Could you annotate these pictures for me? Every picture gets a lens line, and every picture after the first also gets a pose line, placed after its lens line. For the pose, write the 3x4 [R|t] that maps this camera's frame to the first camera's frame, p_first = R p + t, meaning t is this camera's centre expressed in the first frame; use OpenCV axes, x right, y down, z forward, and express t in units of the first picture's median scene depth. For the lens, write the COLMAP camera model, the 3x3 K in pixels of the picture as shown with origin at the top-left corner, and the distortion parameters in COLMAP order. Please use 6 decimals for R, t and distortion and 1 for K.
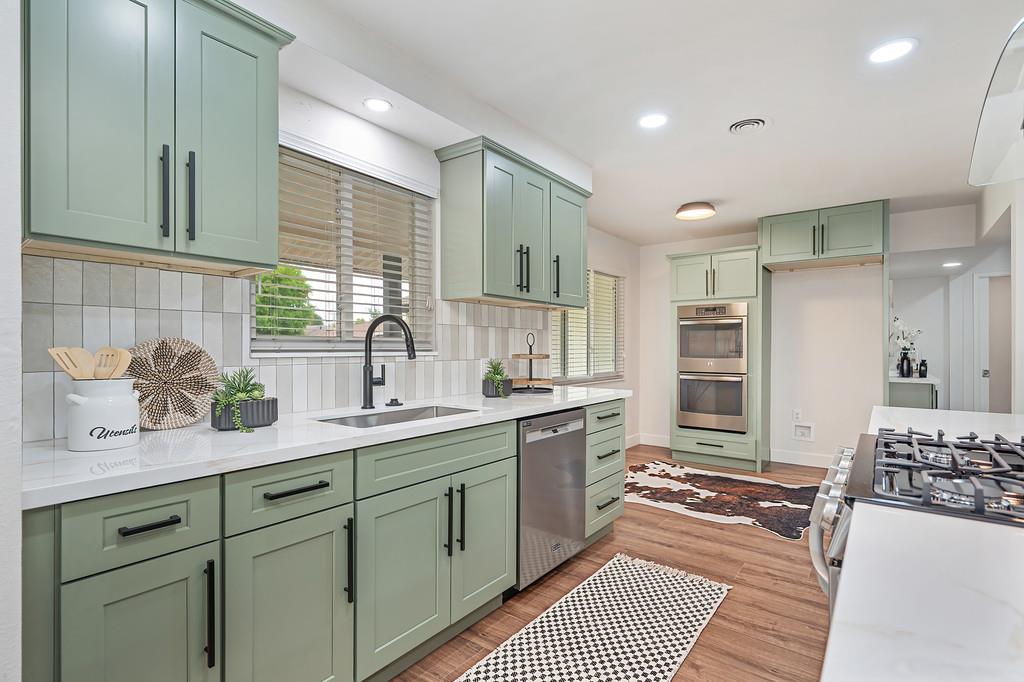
lens RADIAL K [[482.2, 0, 510.9], [0, 482.2, 350.1], [0, 0, 1]] dist [0.001911, -0.000077]
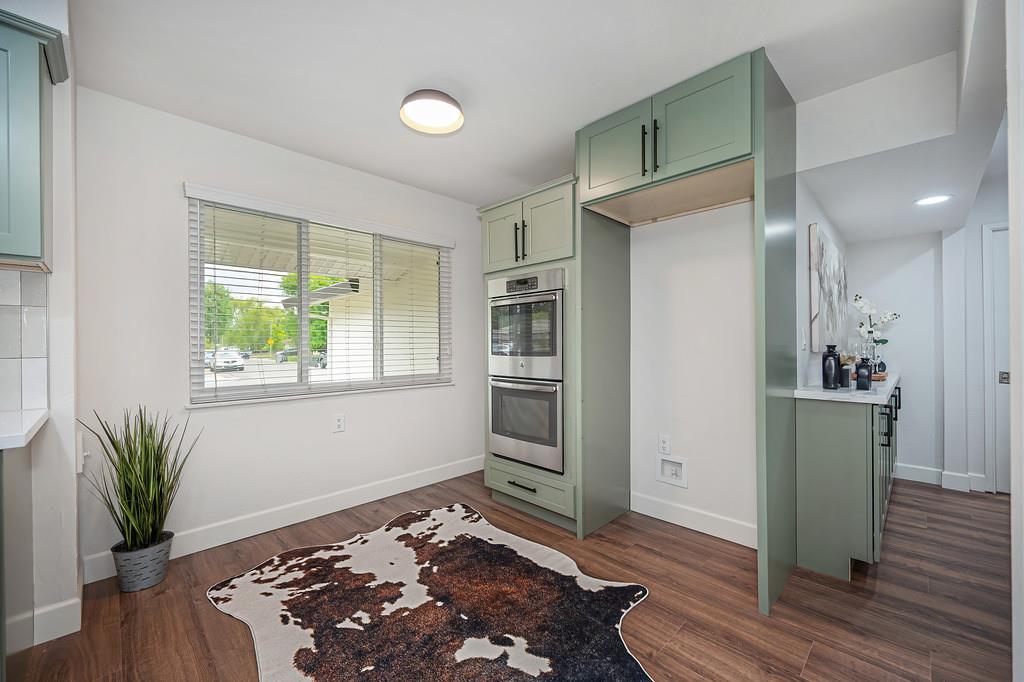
lens RADIAL K [[409.1, 0, 513.0], [0, 409.1, 345.0], [0, 0, 1]] dist [0.000309, 0.000201]
pose [[0.991681, -0.006666, -0.128549, 0.744069], [0.005881, 0.999962, -0.006484, 0.008564], [0.128587, 0.005674, 0.991682, 0.691258]]
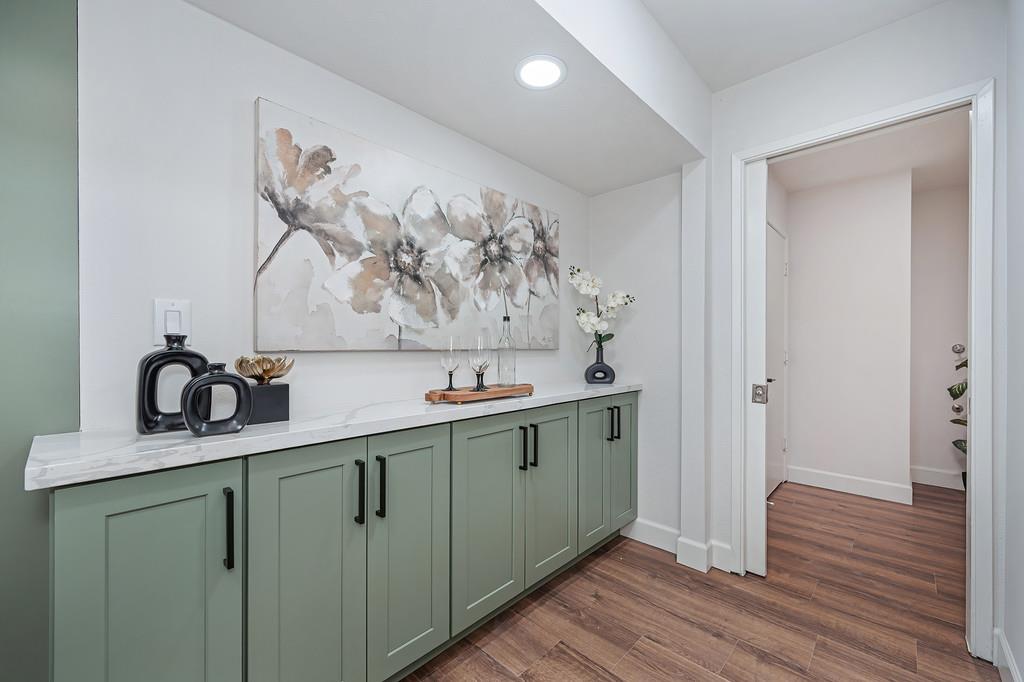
lens RADIAL K [[409.1, 0, 513.0], [0, 409.1, 345.0], [0, 0, 1]] dist [0.000309, 0.000201]
pose [[0.994378, 0.000054, -0.105889, 1.519628], [-0.000633, 0.999985, -0.005434, 0.017017], [0.105887, 0.005470, 0.994363, 1.180515]]
